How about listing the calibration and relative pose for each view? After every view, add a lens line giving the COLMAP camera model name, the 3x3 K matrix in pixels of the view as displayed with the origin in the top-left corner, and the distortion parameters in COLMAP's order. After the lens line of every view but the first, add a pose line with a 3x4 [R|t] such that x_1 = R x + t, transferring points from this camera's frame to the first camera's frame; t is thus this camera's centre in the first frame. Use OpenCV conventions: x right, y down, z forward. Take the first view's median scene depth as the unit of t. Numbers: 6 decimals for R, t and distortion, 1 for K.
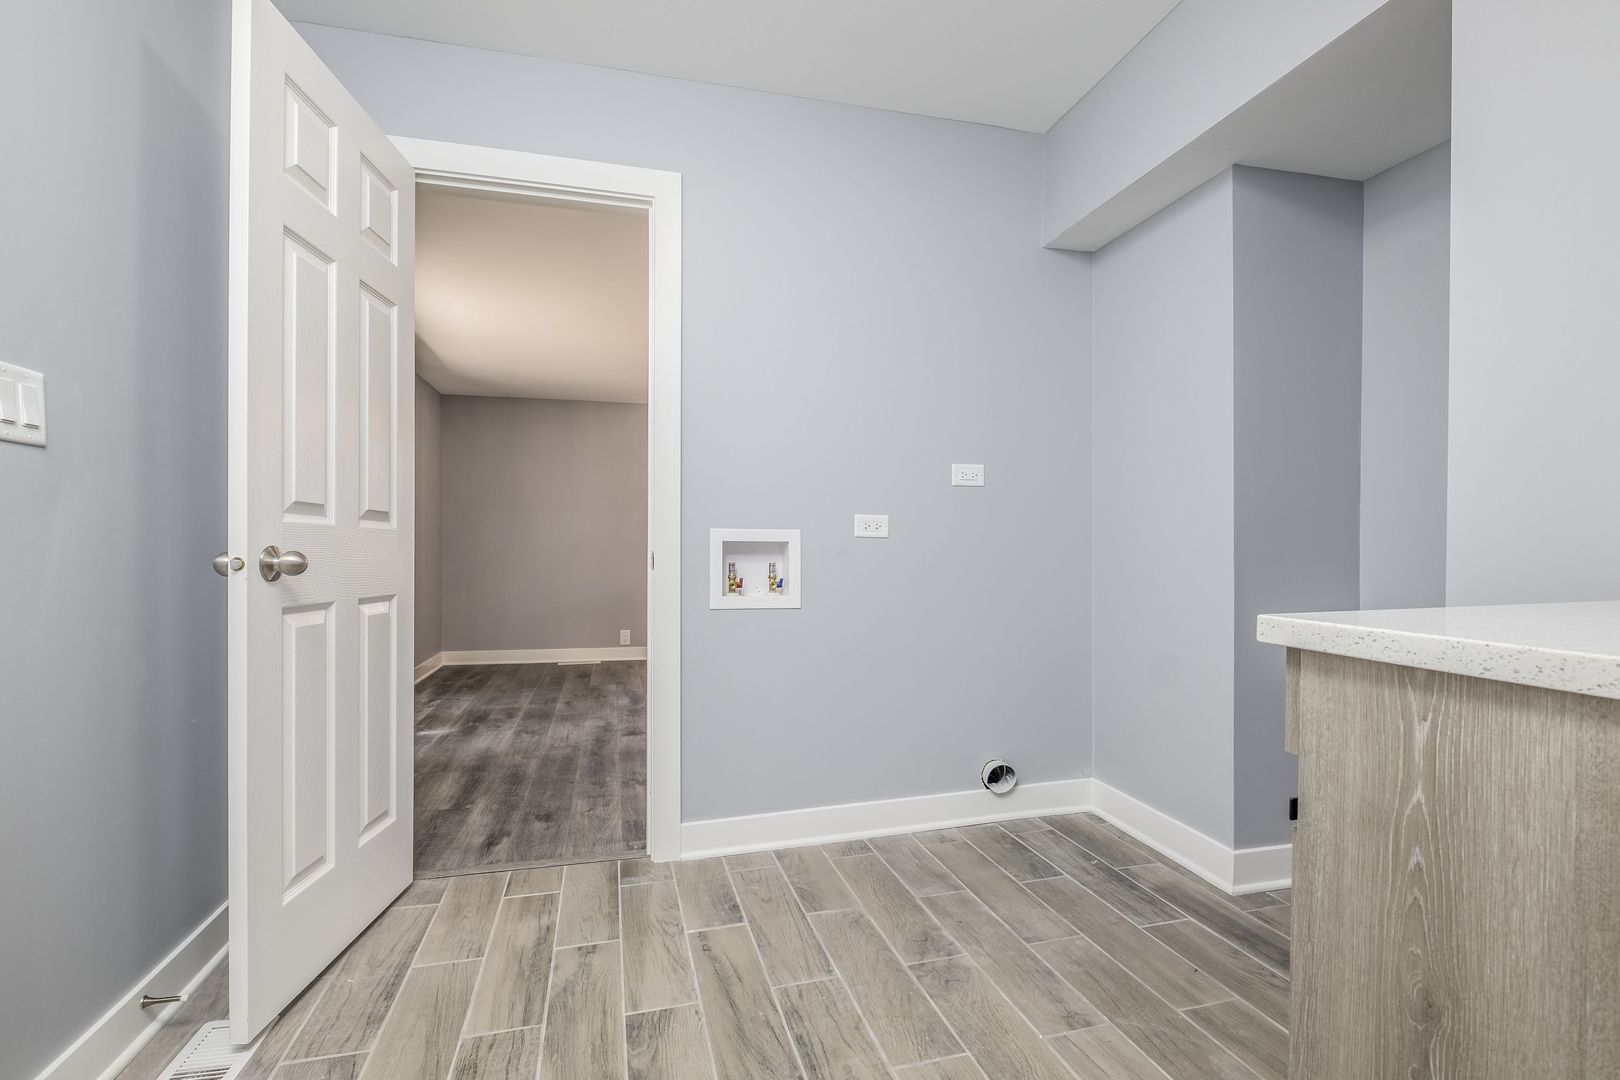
lens RADIAL K [[730.8, 0, 809.9], [0, 730.8, 552.9], [0, 0, 1]] dist [-0.004909, -0.001532]
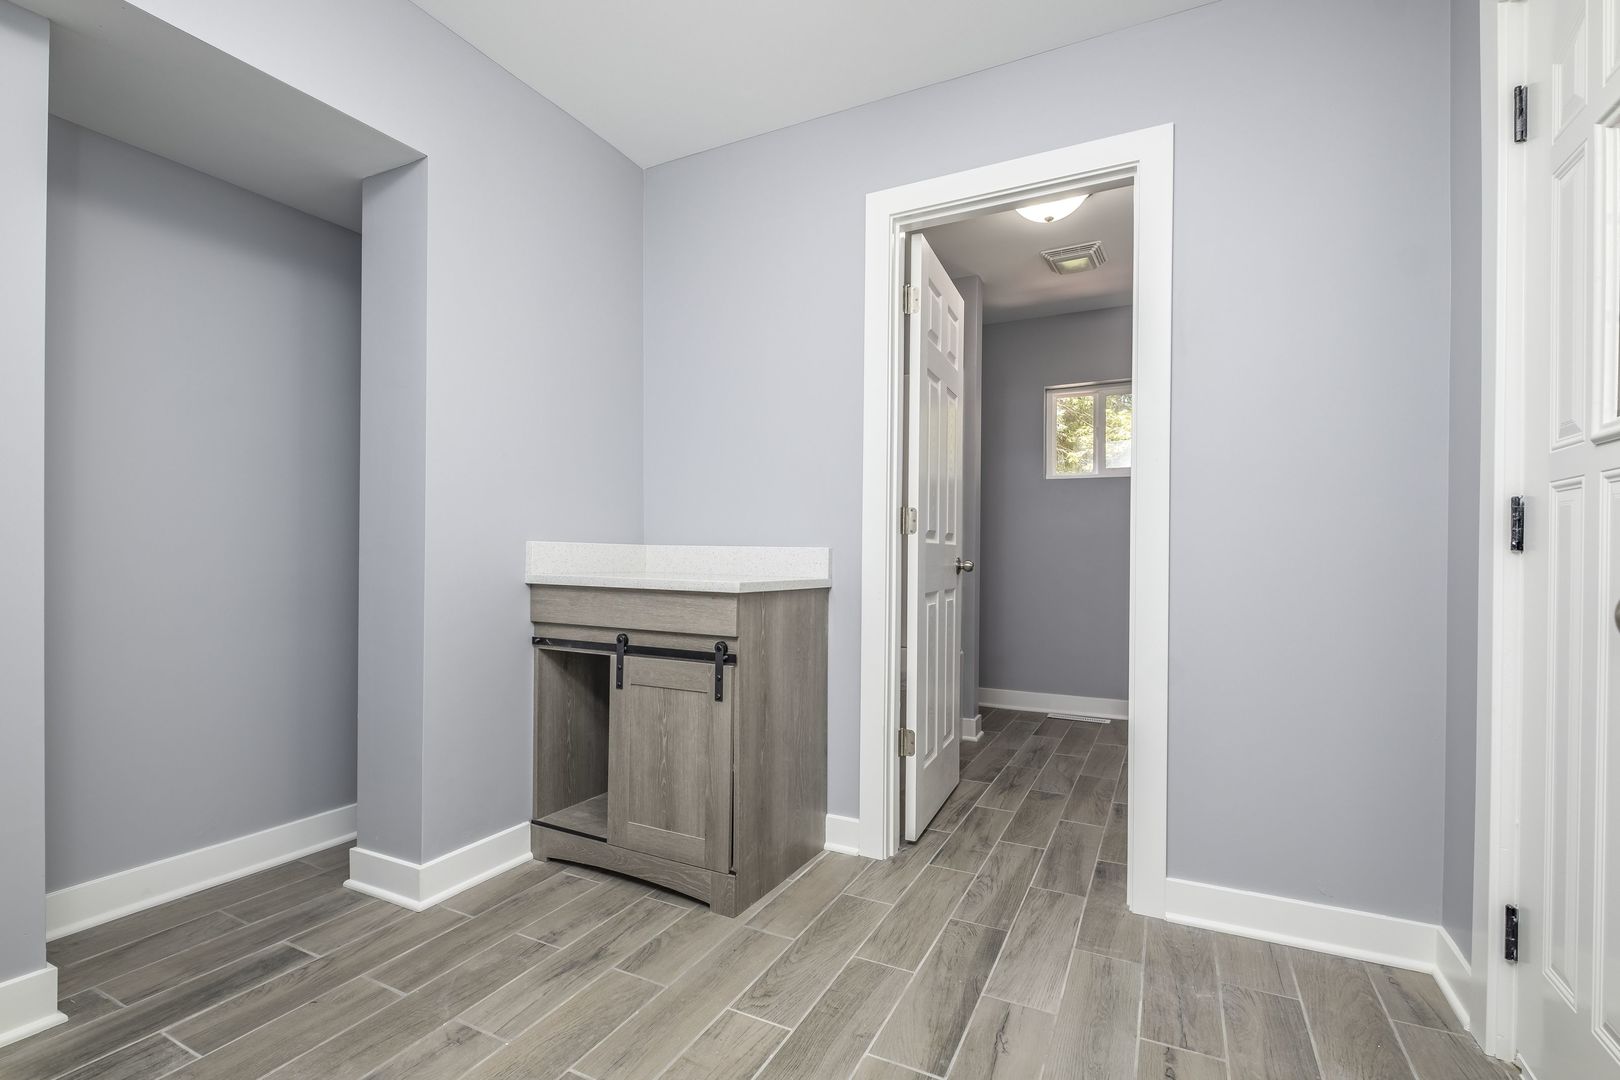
lens RADIAL K [[730.8, 0, 809.9], [0, 730.8, 552.9], [0, 0, 1]] dist [-0.004909, -0.001532]
pose [[-0.739063, -0.006990, 0.673600, -0.427680], [-0.003072, 0.999971, 0.007006, -0.009329], [-0.673629, 0.003109, -0.739063, 0.952260]]
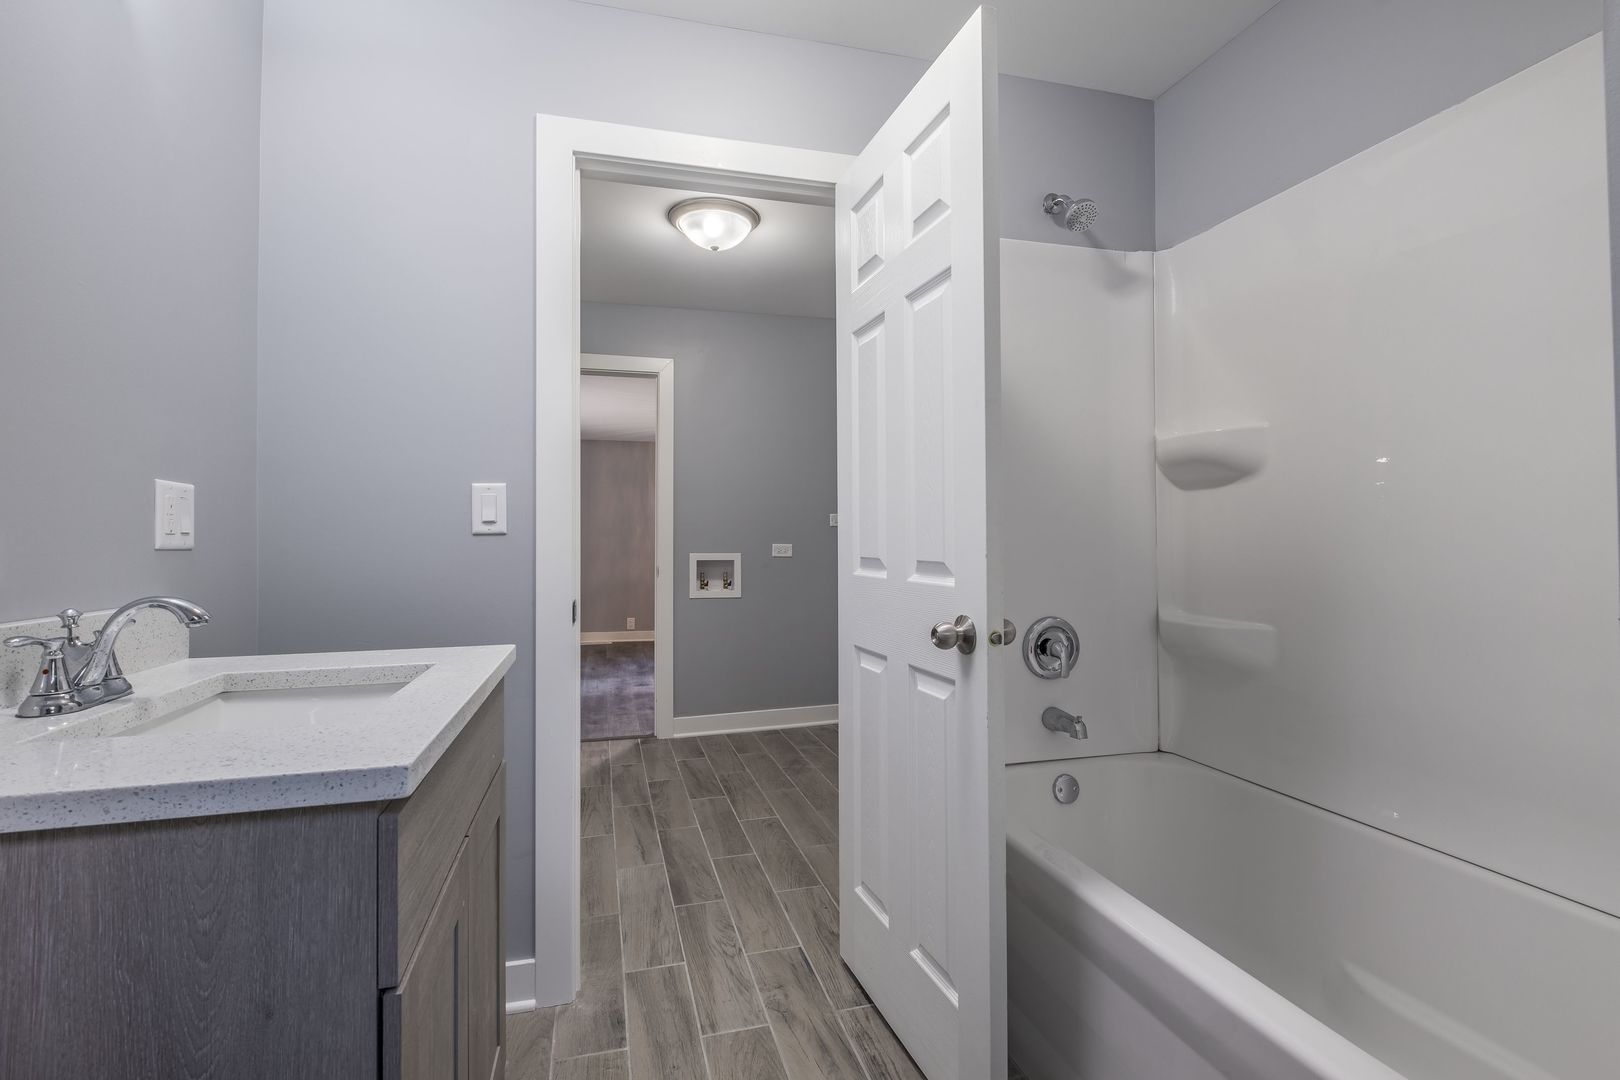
lens RADIAL K [[738.2, 0, 806.6], [0, 738.2, 535.2], [0, 0, 1]] dist [-0.003607, -0.001227]
pose [[0.999996, -0.002769, 0.000514, 0.157322], [0.002777, 0.999877, -0.015468, -0.051158], [-0.000471, 0.015469, 0.999880, -0.859114]]
